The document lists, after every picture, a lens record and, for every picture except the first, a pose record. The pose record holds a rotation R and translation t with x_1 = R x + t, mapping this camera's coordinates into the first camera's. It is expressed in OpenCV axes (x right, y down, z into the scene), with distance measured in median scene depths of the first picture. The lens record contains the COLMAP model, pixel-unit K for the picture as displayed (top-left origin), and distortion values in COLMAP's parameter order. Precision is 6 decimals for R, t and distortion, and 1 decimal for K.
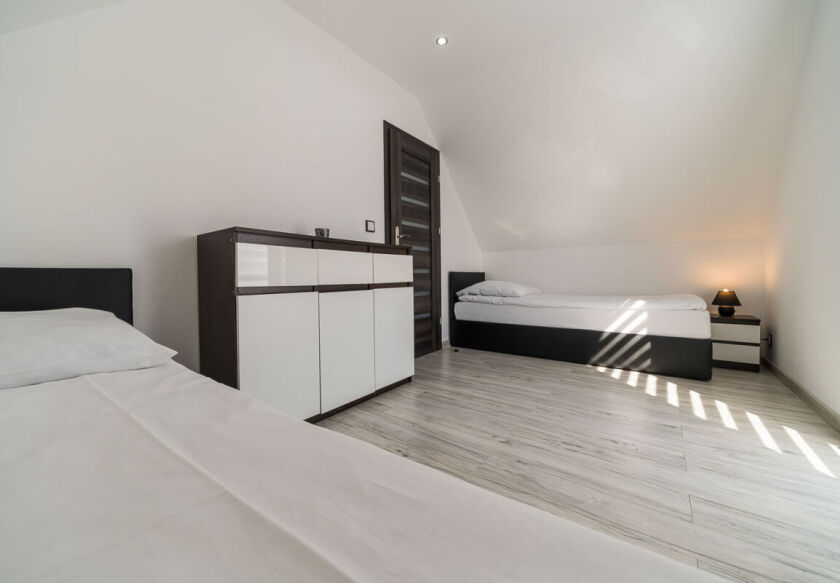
lens RADIAL K [[322.8, 0, 390.4], [0, 322.8, 282.9], [0, 0, 1]] dist [-0.001180, -0.000205]
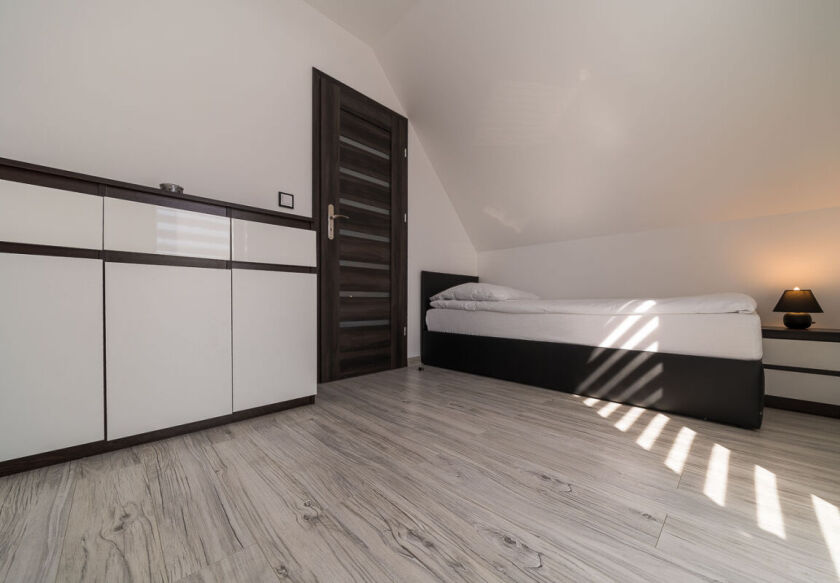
lens RADIAL K [[315.0, 0, 423.3], [0, 315.0, 306.7], [0, 0, 1]] dist [-0.002327, -0.000144]
pose [[0.993911, 0.024453, -0.107437, 0.420064], [-0.025513, 0.999638, -0.008507, 0.093153], [0.107190, 0.011196, 0.994176, 0.341122]]
